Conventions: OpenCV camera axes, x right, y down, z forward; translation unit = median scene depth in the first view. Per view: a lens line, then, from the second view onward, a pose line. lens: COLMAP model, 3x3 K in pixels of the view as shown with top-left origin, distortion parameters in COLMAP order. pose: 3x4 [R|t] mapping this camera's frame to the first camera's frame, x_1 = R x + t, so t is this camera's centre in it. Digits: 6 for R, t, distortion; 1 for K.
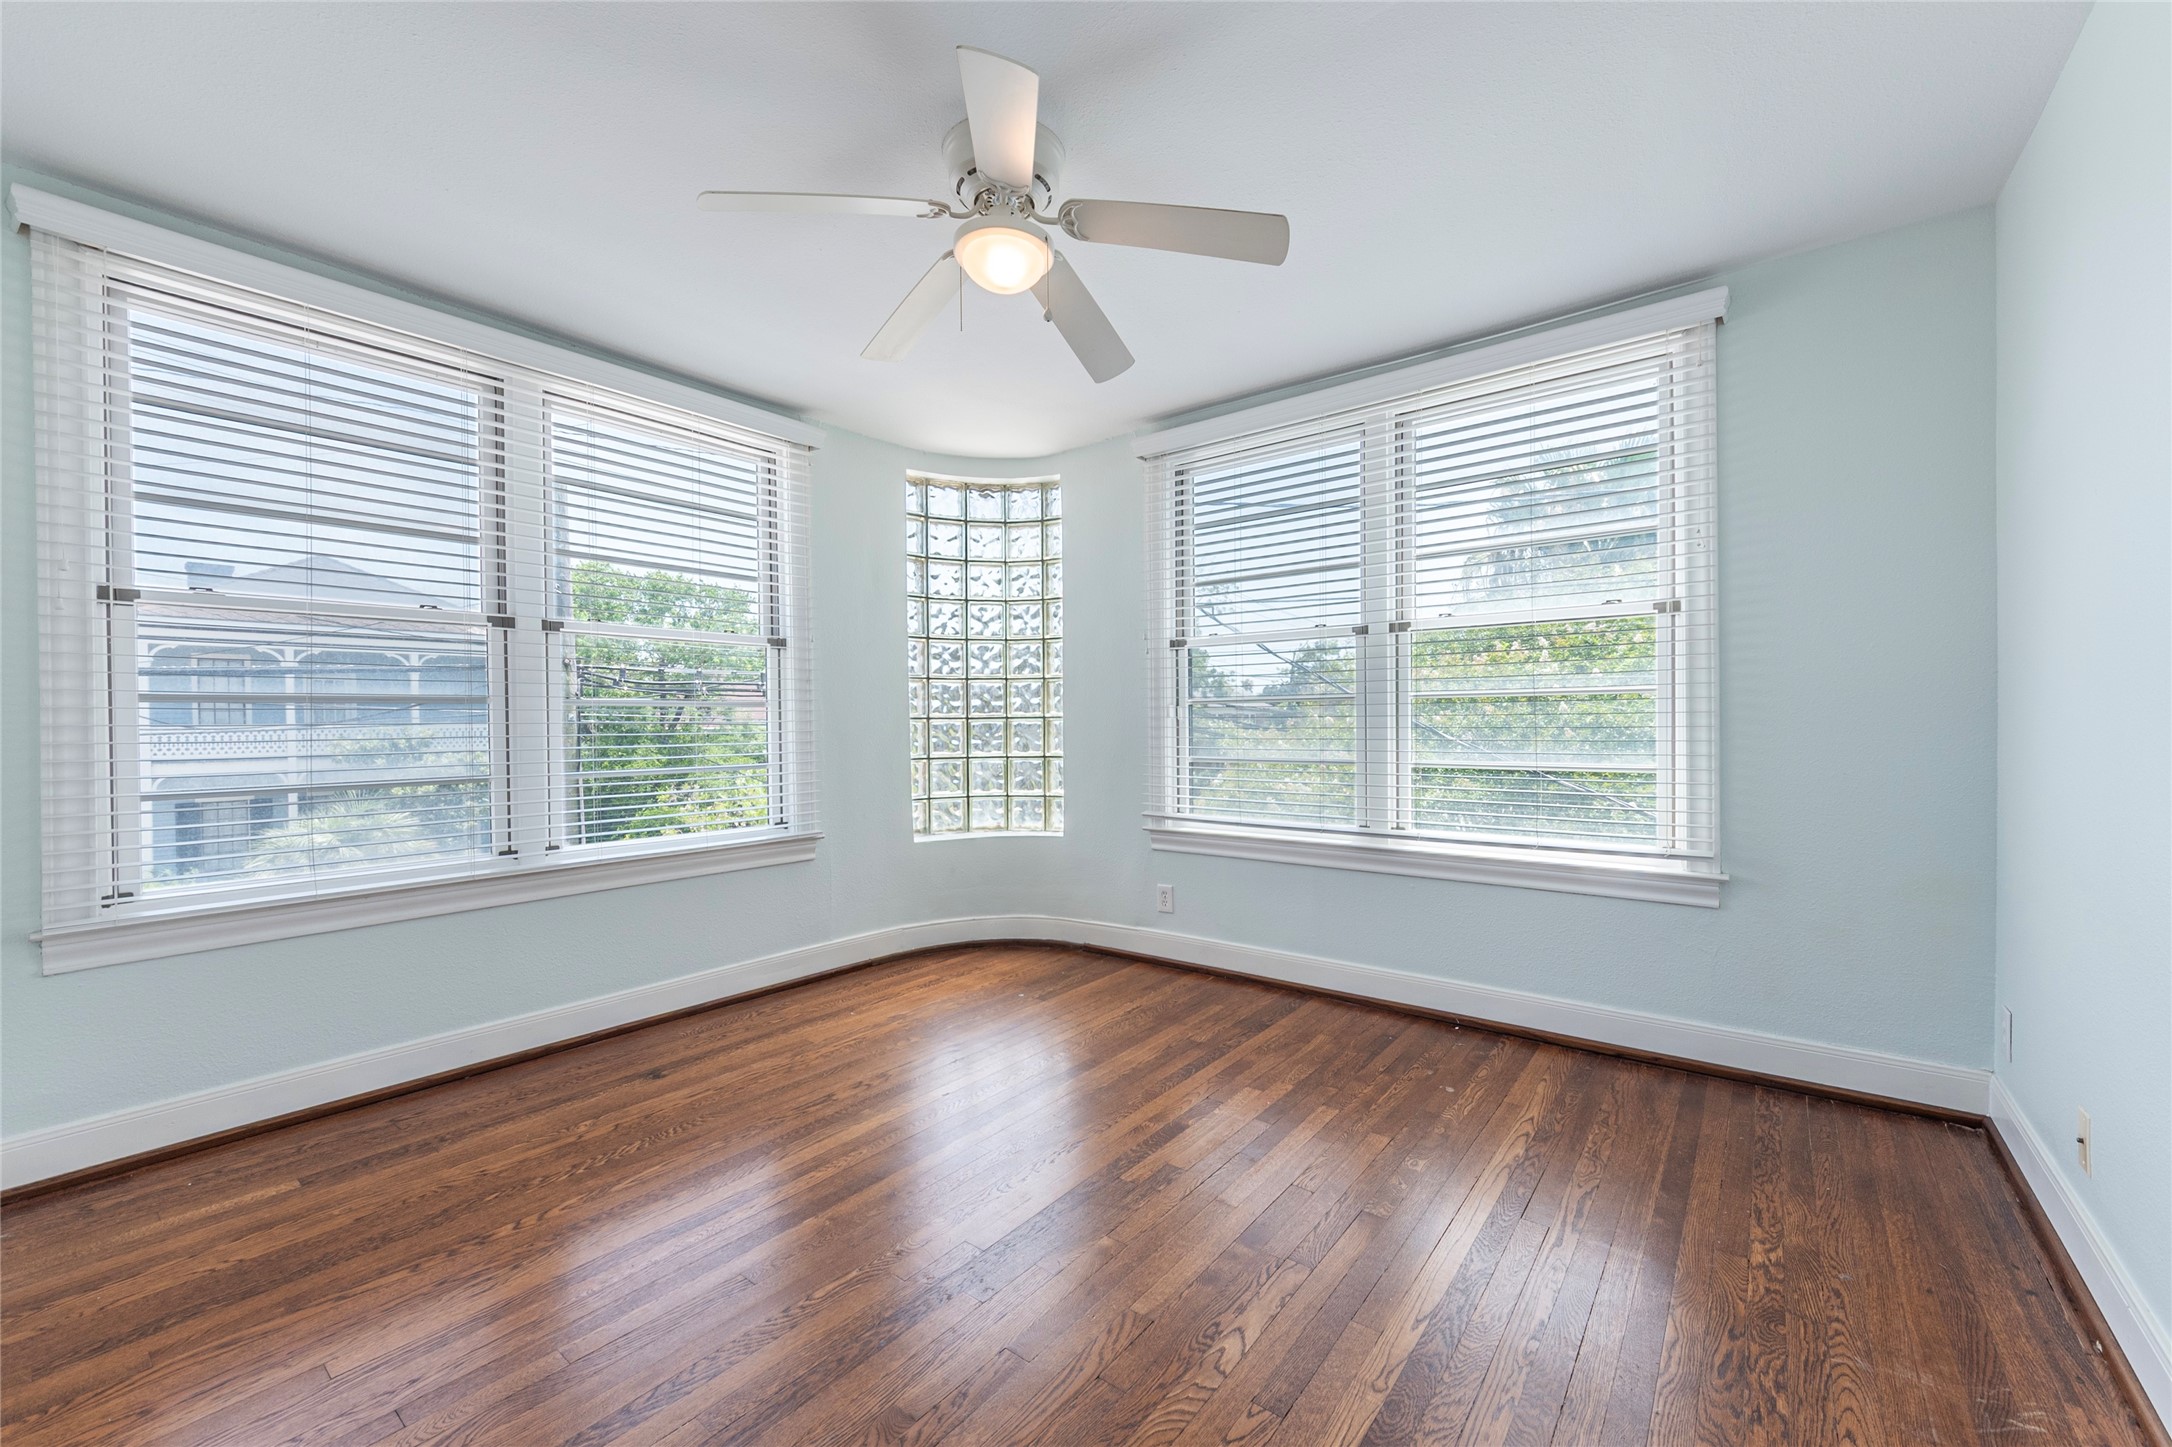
lens RADIAL K [[894.9, 0, 1101.6], [0, 894.9, 720.1], [0, 0, 1]] dist [0.006750, -0.000325]
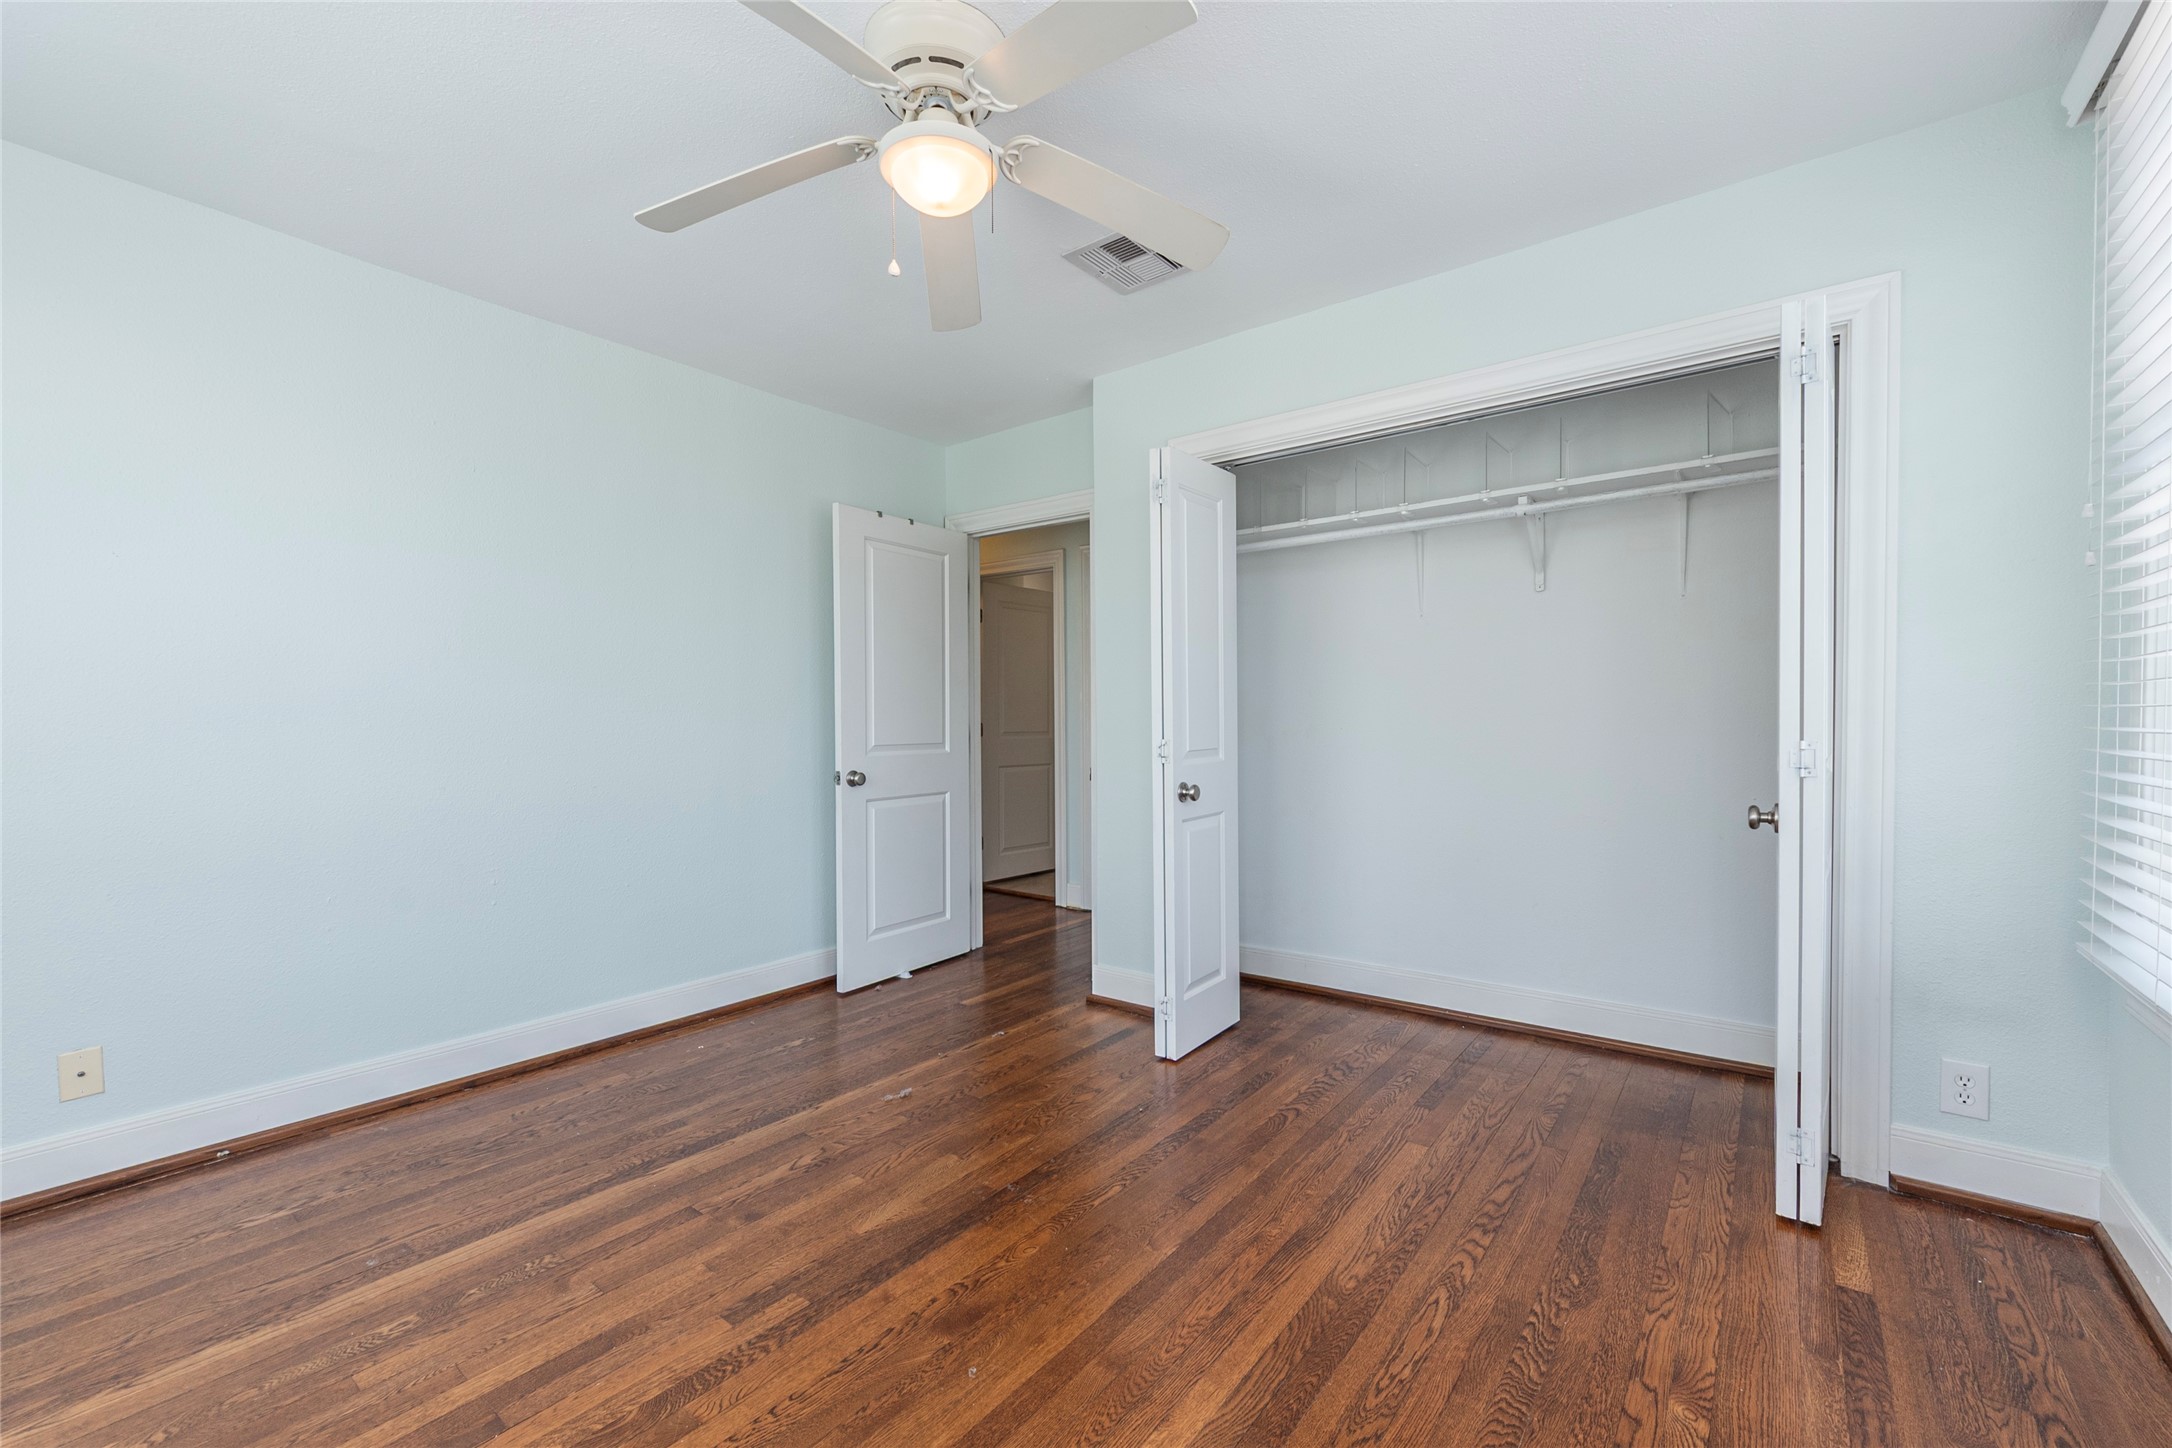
lens RADIAL K [[910.7, 0, 1092.4], [0, 910.7, 729.4], [0, 0, 1]] dist [0.001692, 0.000180]
pose [[-0.999855, 0.016609, -0.003696, -0.257975], [0.016557, 0.999770, 0.013607, 0.003576], [0.003921, 0.013544, -0.999901, 1.997838]]
